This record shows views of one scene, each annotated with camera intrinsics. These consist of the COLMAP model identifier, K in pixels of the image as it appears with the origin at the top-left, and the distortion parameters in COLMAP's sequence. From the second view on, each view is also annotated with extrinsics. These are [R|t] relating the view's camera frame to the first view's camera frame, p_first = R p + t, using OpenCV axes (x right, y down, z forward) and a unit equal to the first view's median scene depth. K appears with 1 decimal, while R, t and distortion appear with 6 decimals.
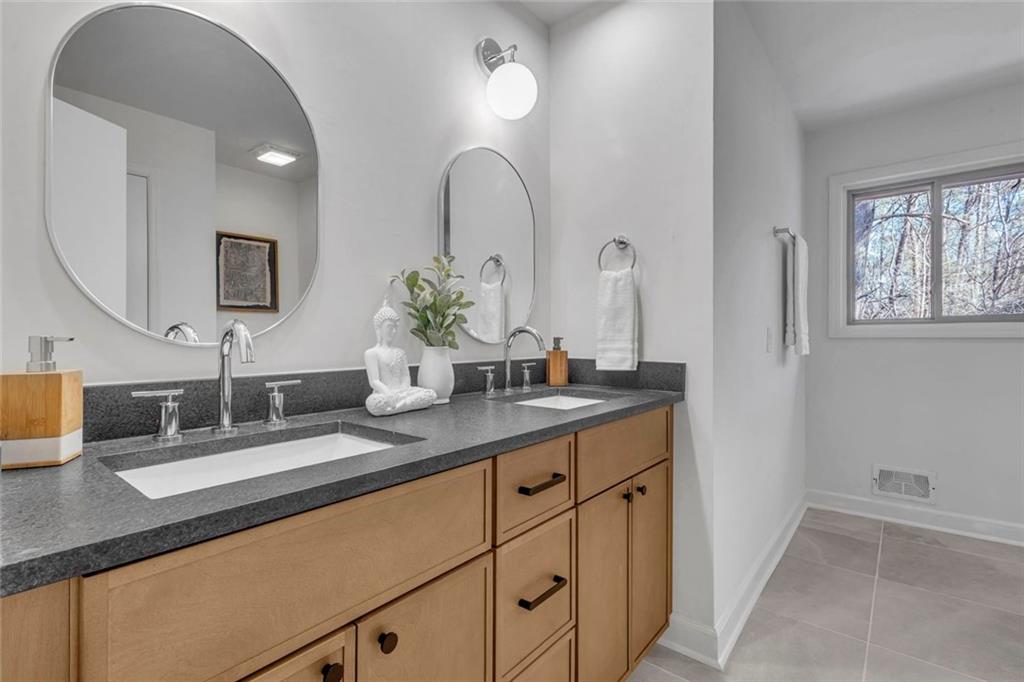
lens RADIAL K [[470.2, 0, 511.2], [0, 470.2, 335.5], [0, 0, 1]] dist [0.000691, -0.001086]
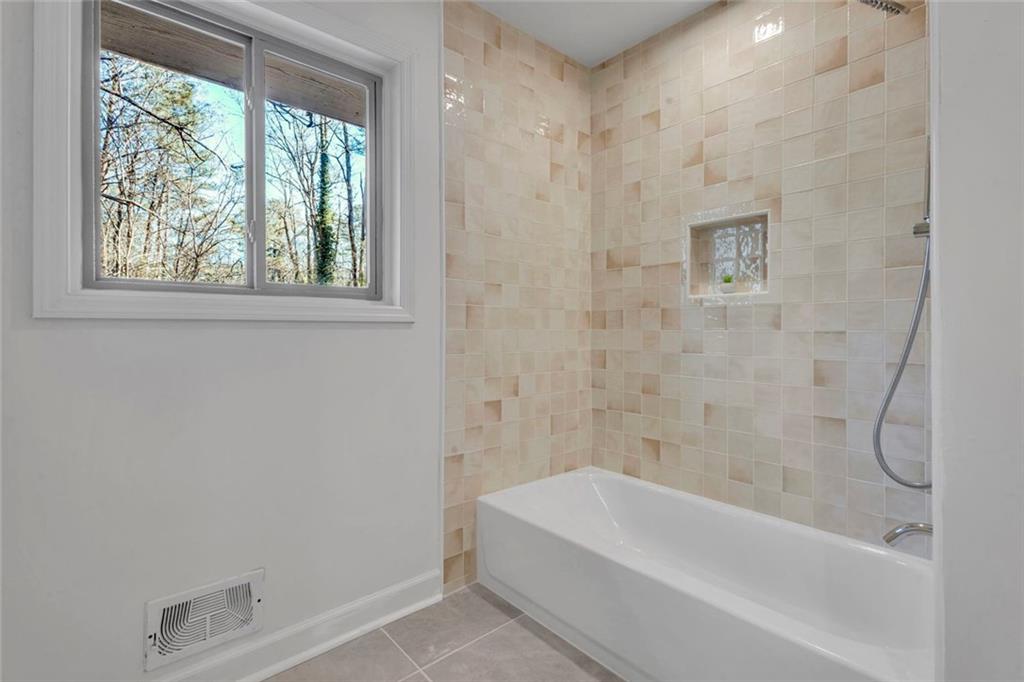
lens RADIAL K [[470.2, 0, 510.2], [0, 470.2, 332.1], [0, 0, 1]] dist [0.000691, -0.001086]
pose [[0.184098, 0.000946, 0.982907, 0.400932], [-0.003271, 0.999995, -0.000350, 0.016523], [-0.982902, -0.003151, 0.184100, 0.588607]]
